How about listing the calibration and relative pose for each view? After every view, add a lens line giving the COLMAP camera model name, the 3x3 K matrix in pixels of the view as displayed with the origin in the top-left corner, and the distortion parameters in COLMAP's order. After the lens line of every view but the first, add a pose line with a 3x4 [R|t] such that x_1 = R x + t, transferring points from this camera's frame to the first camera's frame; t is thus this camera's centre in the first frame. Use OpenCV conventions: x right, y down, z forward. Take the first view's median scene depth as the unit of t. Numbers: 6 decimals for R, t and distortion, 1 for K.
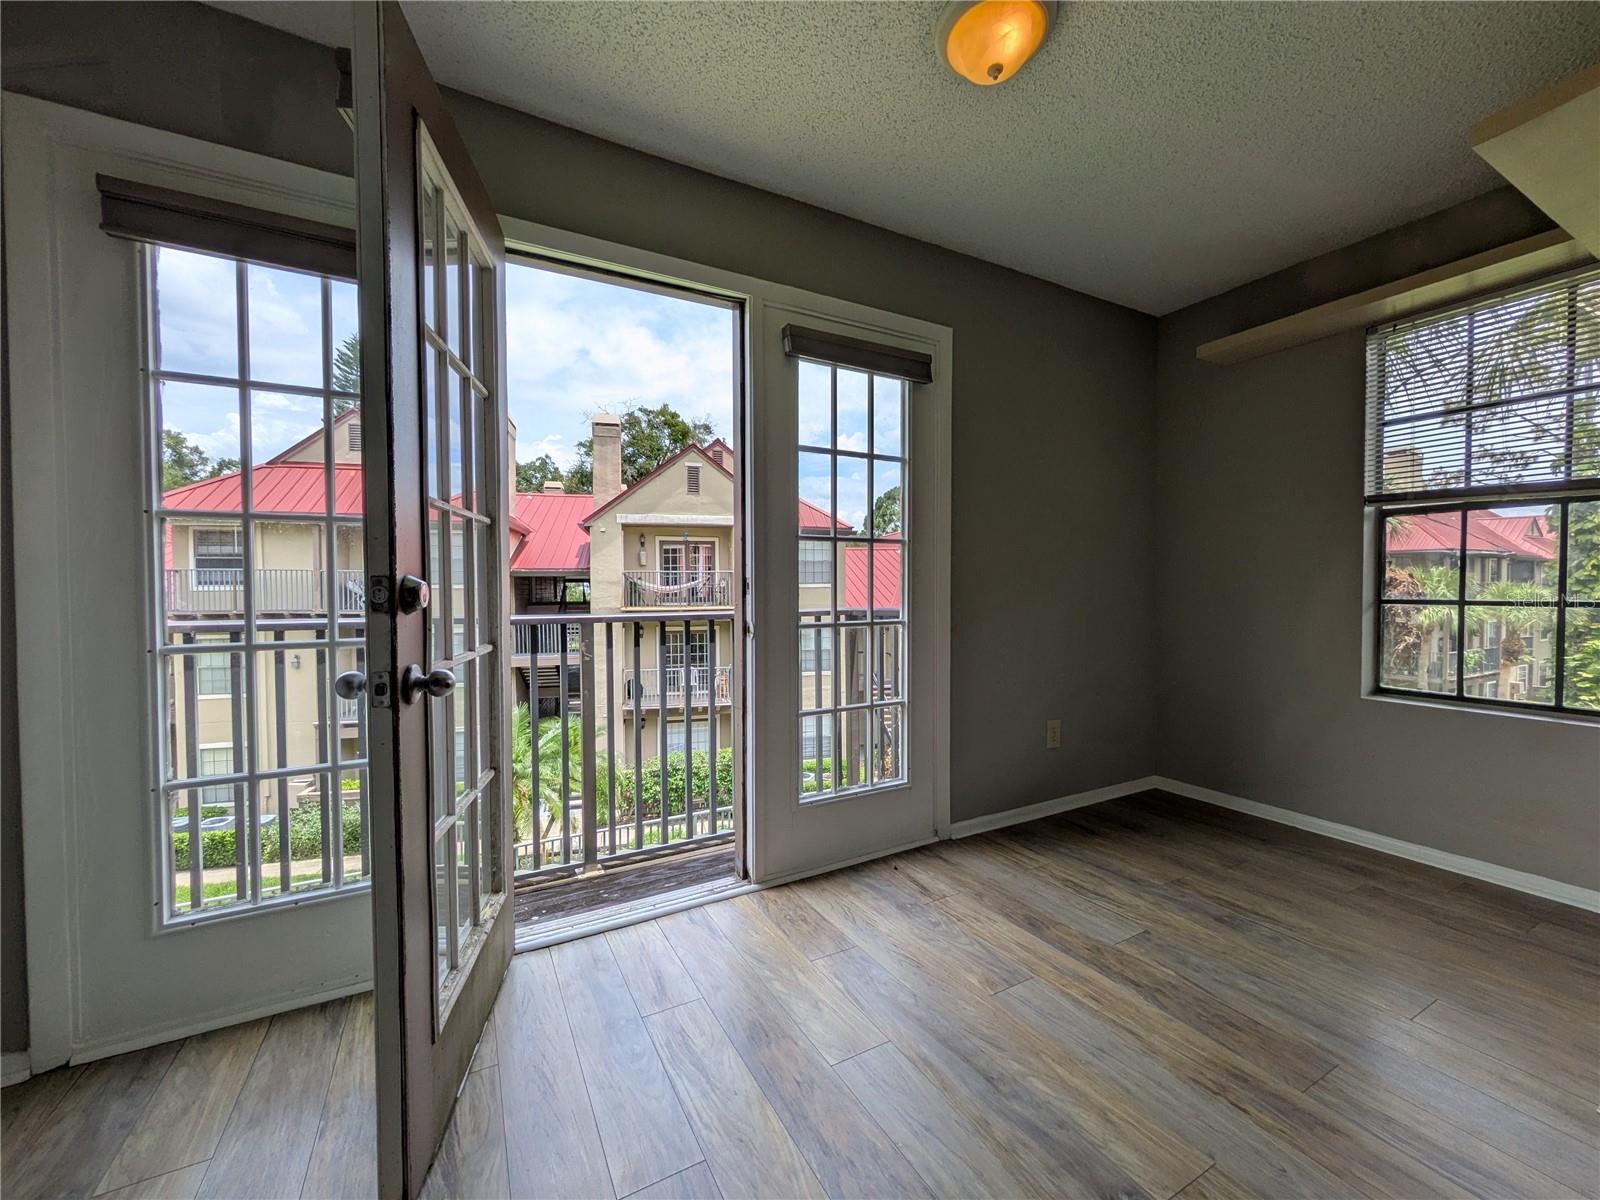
lens RADIAL K [[647.0, 0, 803.2], [0, 647.0, 601.6], [0, 0, 1]] dist [0.000070, 0.000064]
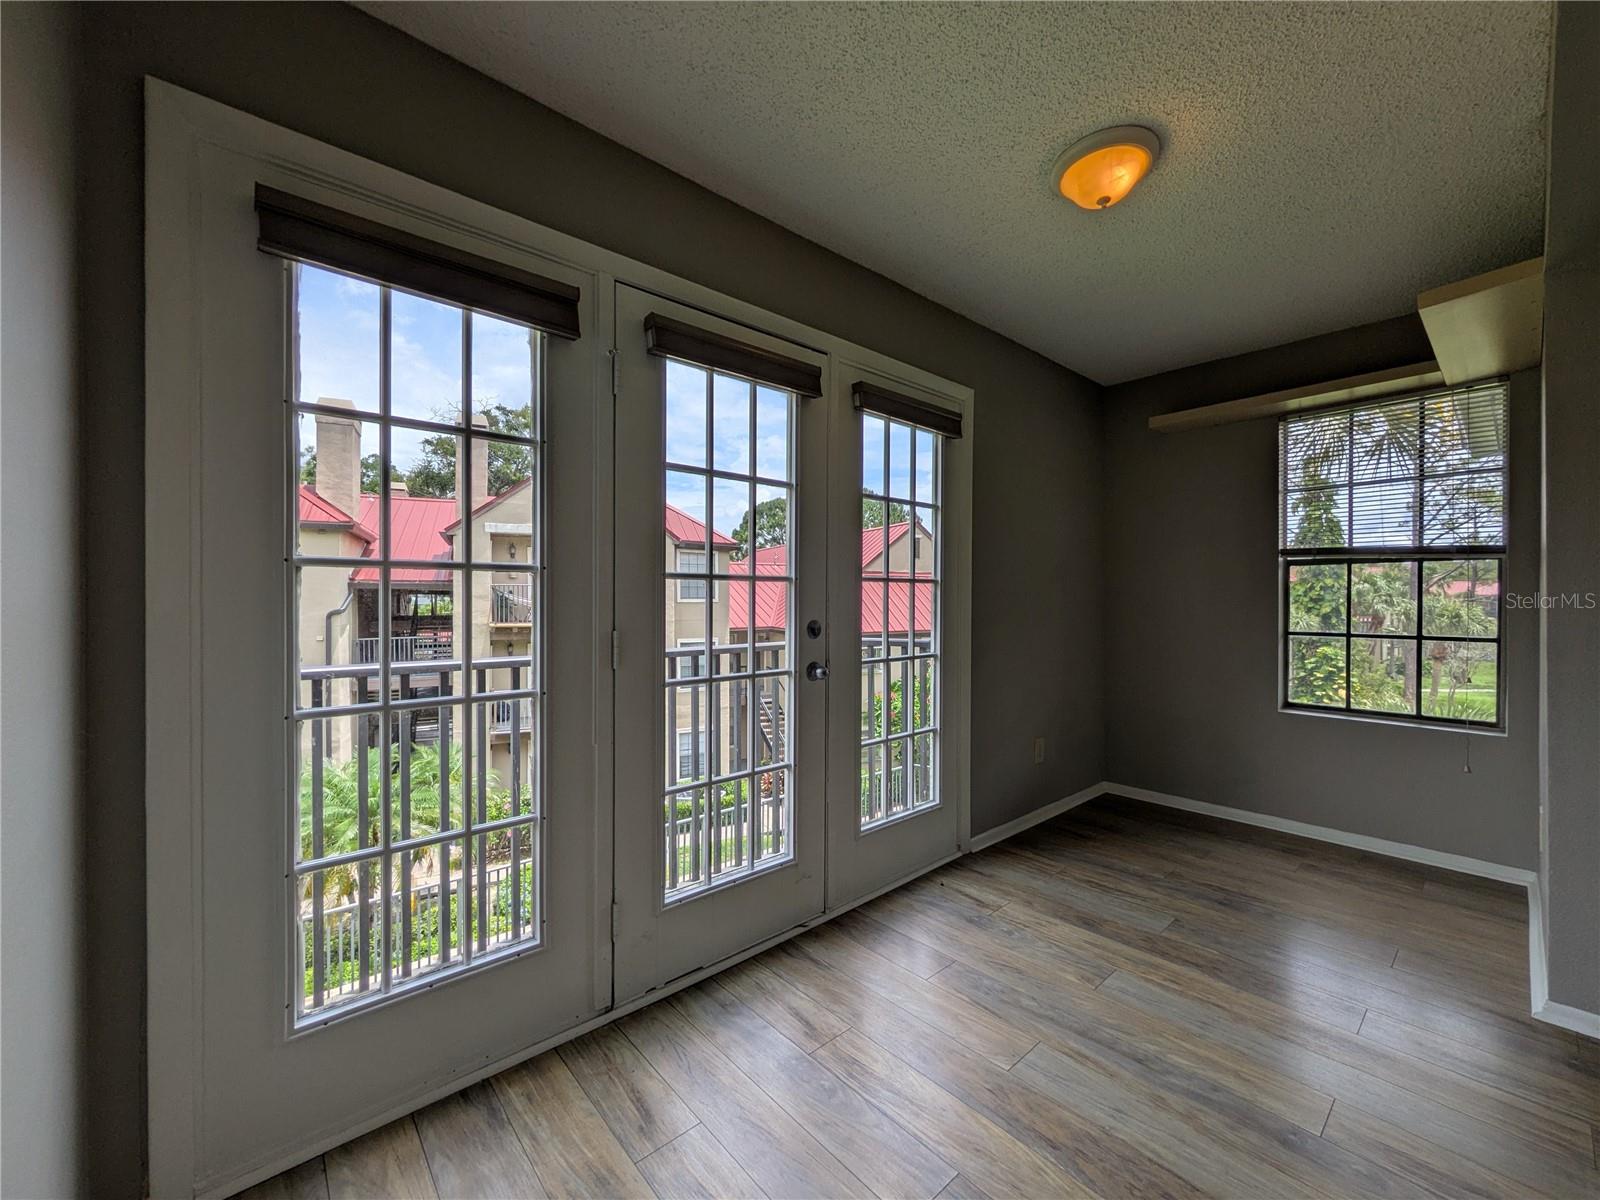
lens RADIAL K [[647.6, 0, 805.5], [0, 647.6, 600.6], [0, 0, 1]] dist [-0.001175, -0.000135]
pose [[0.974907, 0.005541, 0.222544, -0.305939], [-0.001379, 0.999821, -0.018852, -0.039787], [-0.222609, 0.018072, 0.974740, -0.013116]]
